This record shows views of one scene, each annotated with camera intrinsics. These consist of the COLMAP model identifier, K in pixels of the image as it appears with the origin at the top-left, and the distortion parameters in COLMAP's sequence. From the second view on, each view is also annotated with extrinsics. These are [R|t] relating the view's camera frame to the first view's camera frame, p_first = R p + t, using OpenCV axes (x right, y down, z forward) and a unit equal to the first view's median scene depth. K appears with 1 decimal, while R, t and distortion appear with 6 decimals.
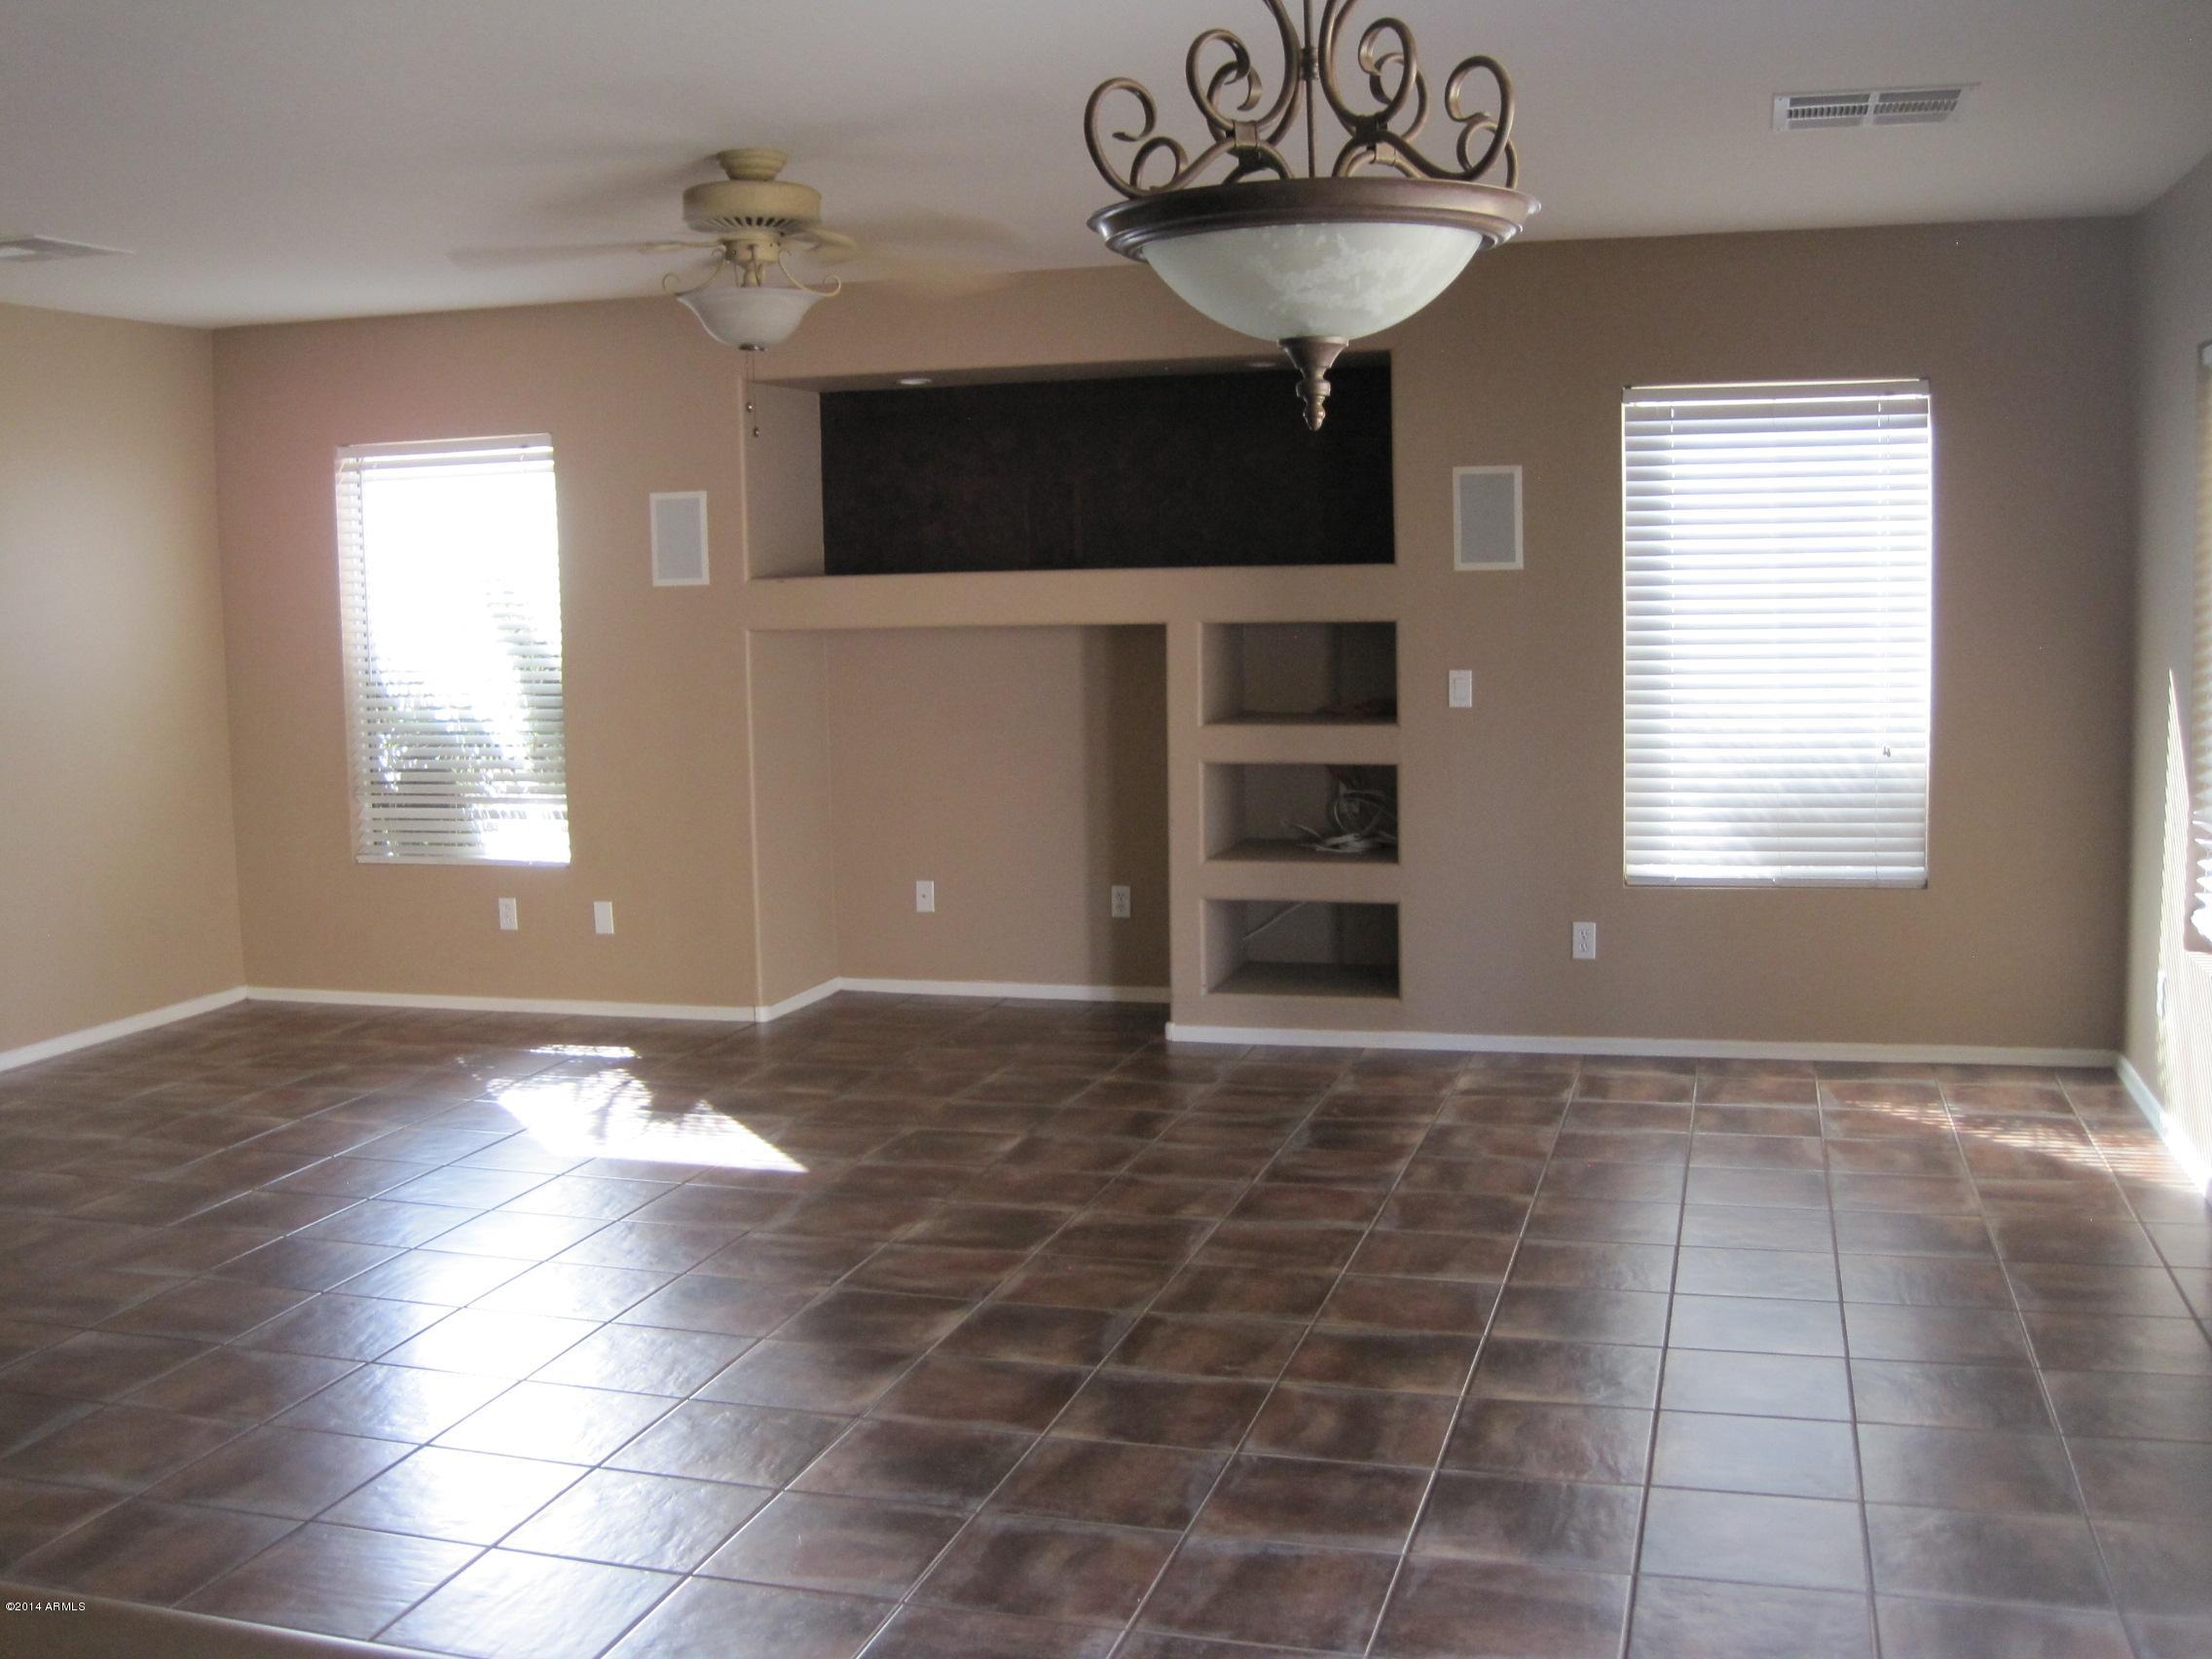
lens RADIAL K [[2266.4, 0, 1042.4], [0, 2266.4, 780.5], [0, 0, 1]] dist [-0.124497, 0.000000]
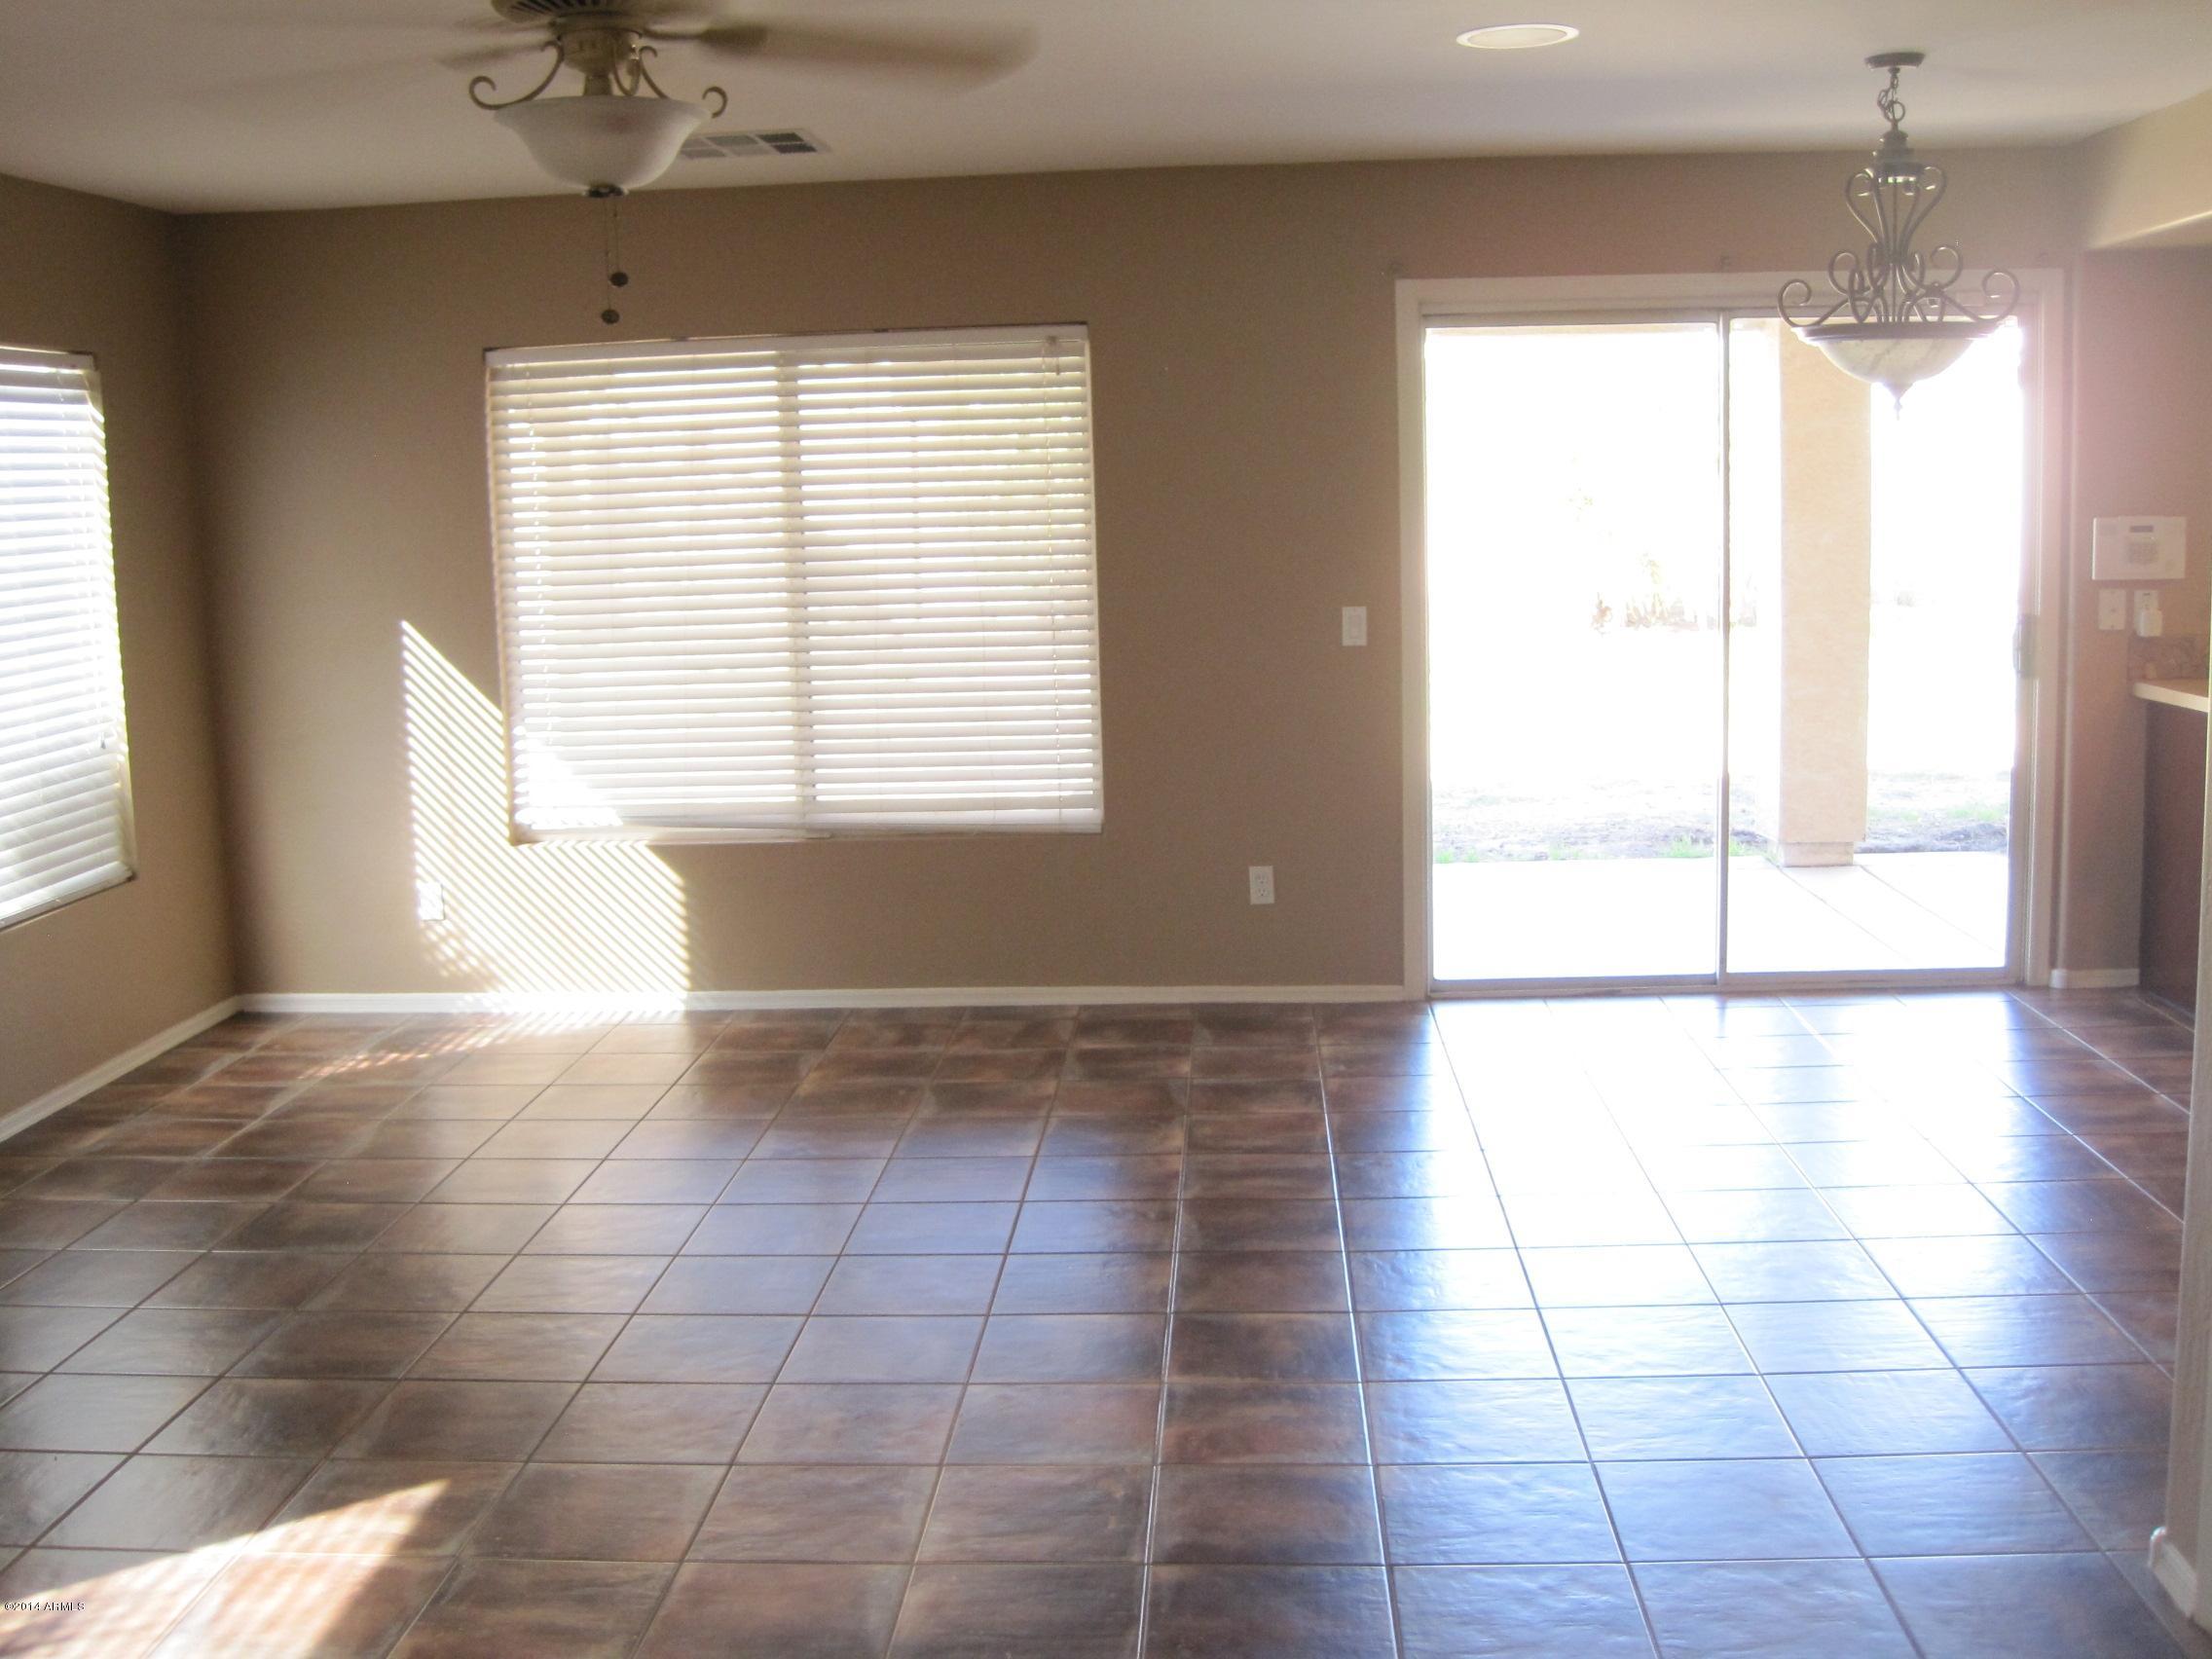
lens RADIAL K [[2266.4, 0, 1075.7], [0, 2266.4, 802.0], [0, 0, 1]] dist [-0.124497, 0.000000]
pose [[-0.219958, -0.107157, 0.969606, -0.589786], [0.127958, 0.982191, 0.137576, -0.061218], [-0.967081, 0.154330, -0.202329, 0.741474]]
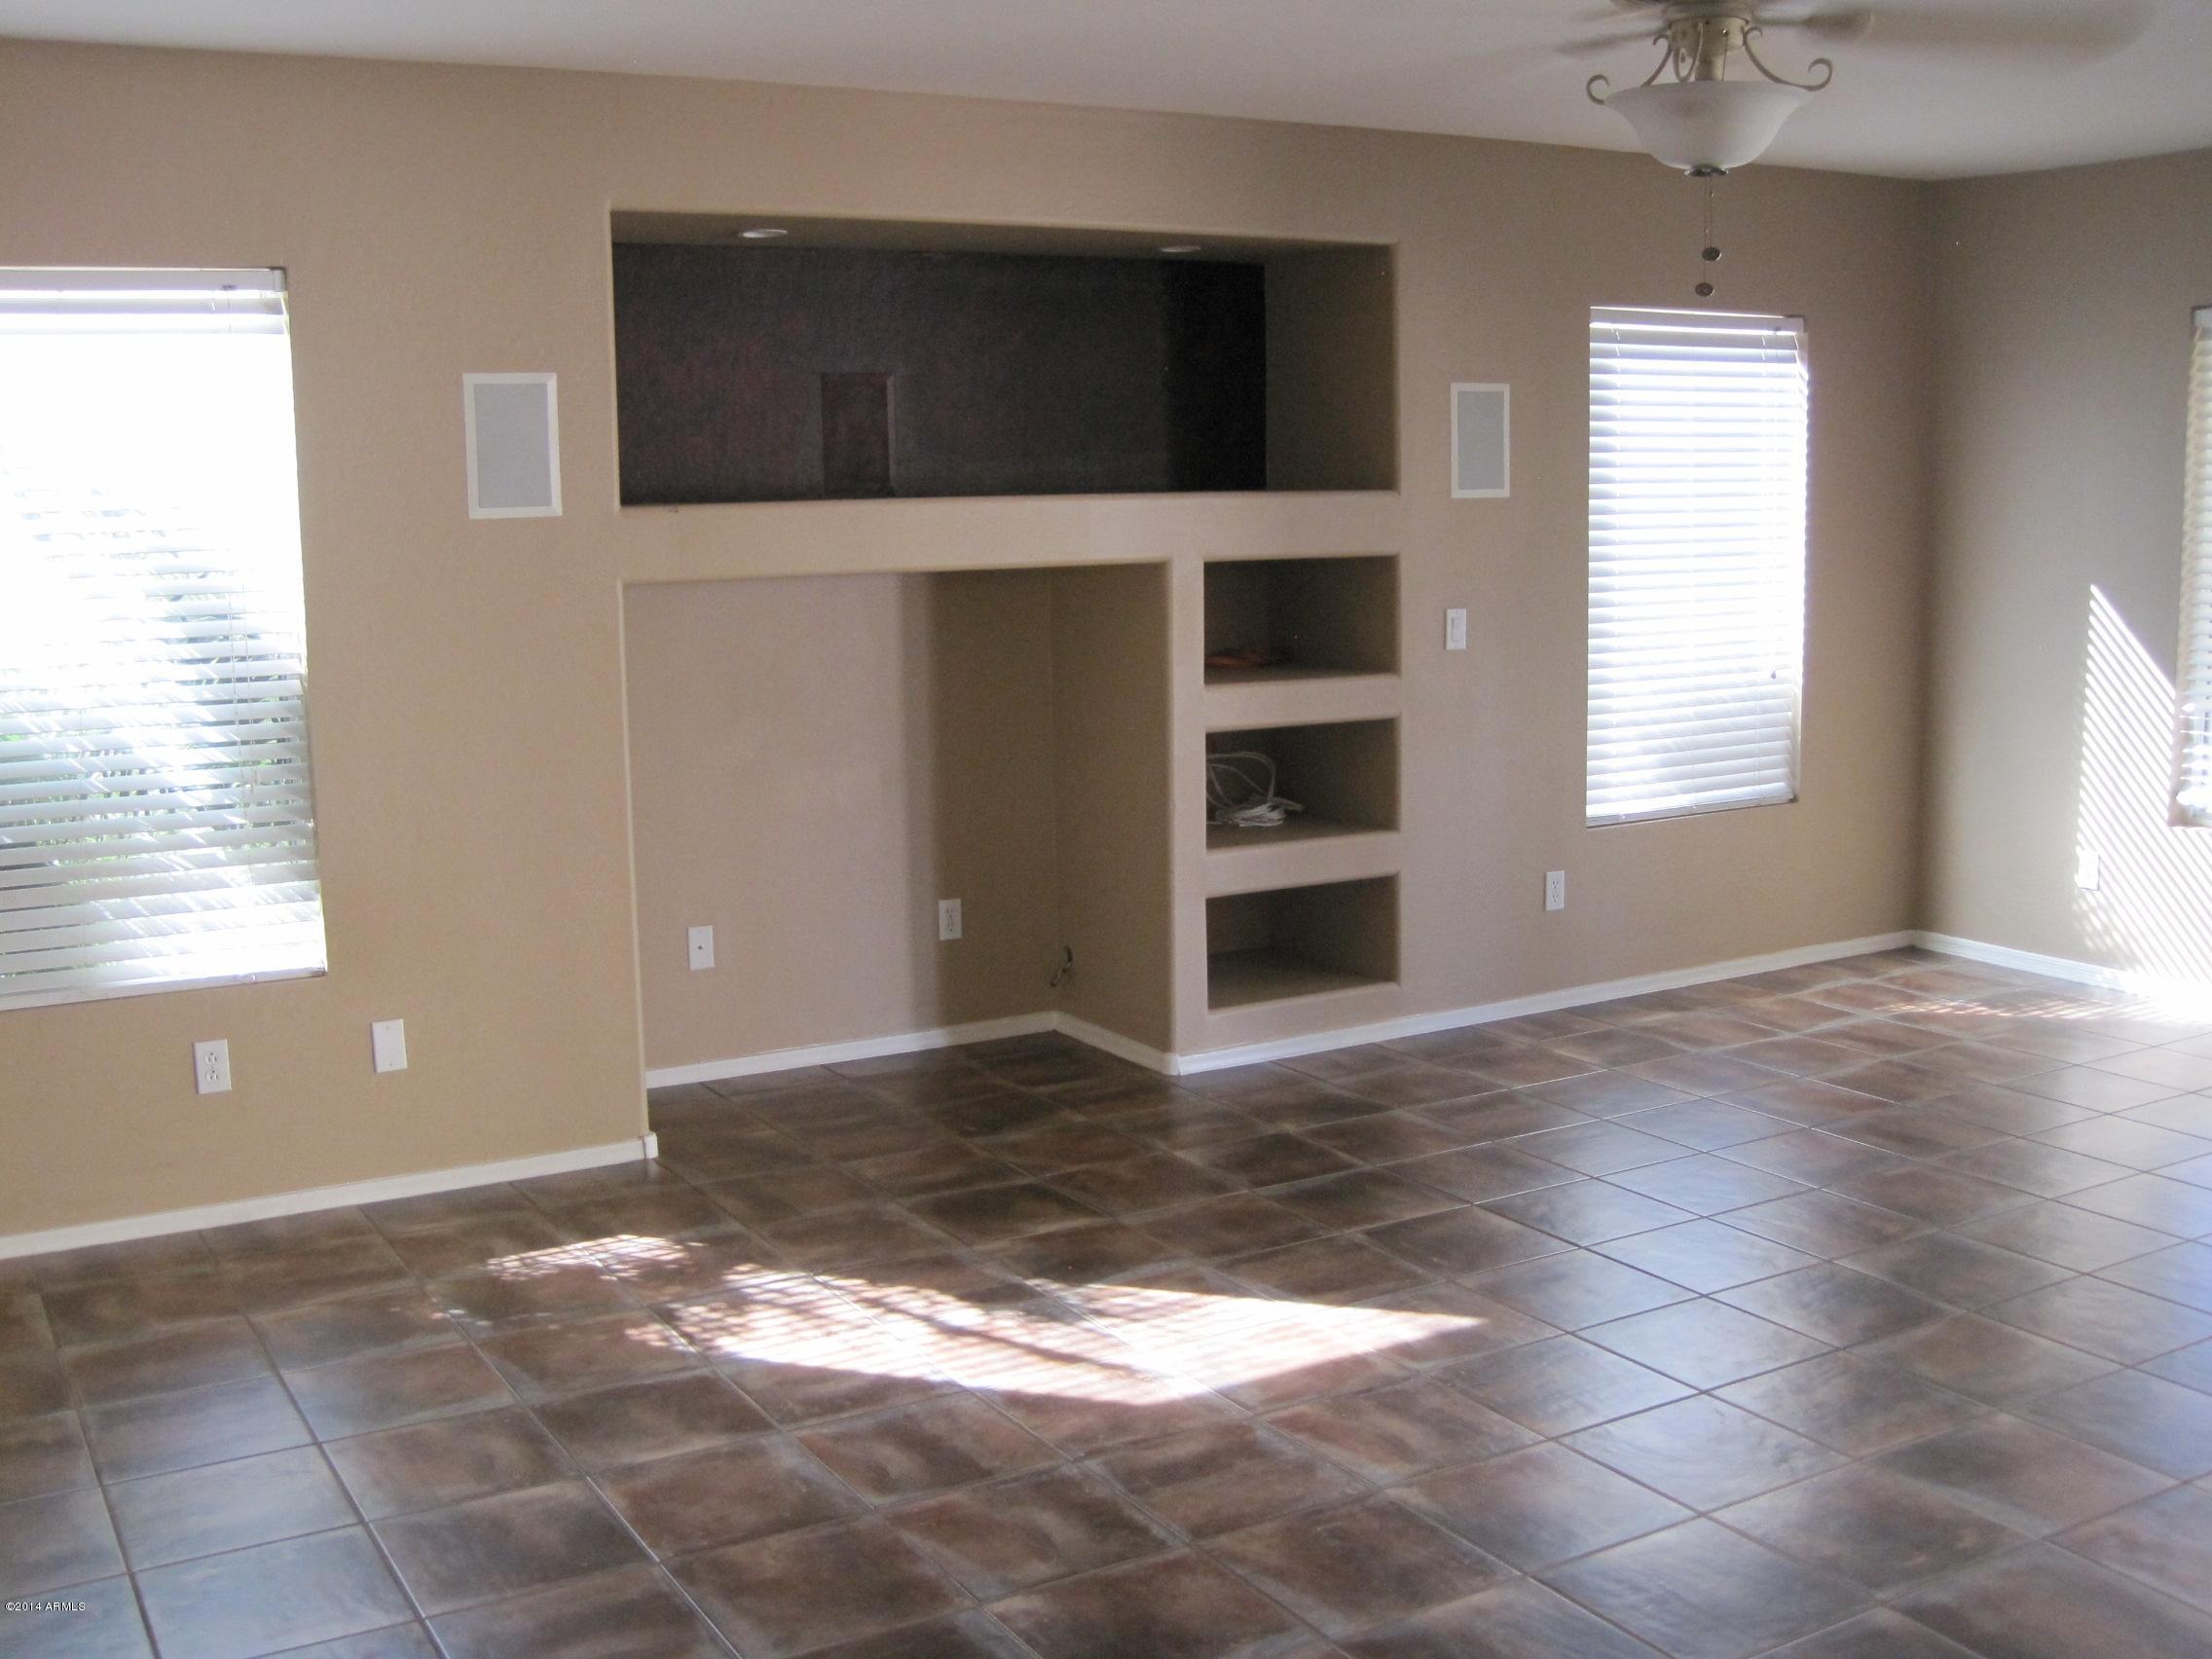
lens RADIAL K [[2266.4, 0, 1090.8], [0, 2266.4, 830.3], [0, 0, 1]] dist [-0.124497, 0.000000]
pose [[0.689806, -0.097362, 0.717418, -0.561361], [0.070099, 0.995242, 0.067665, -0.031420], [-0.720593, 0.003615, 0.693349, 0.470692]]
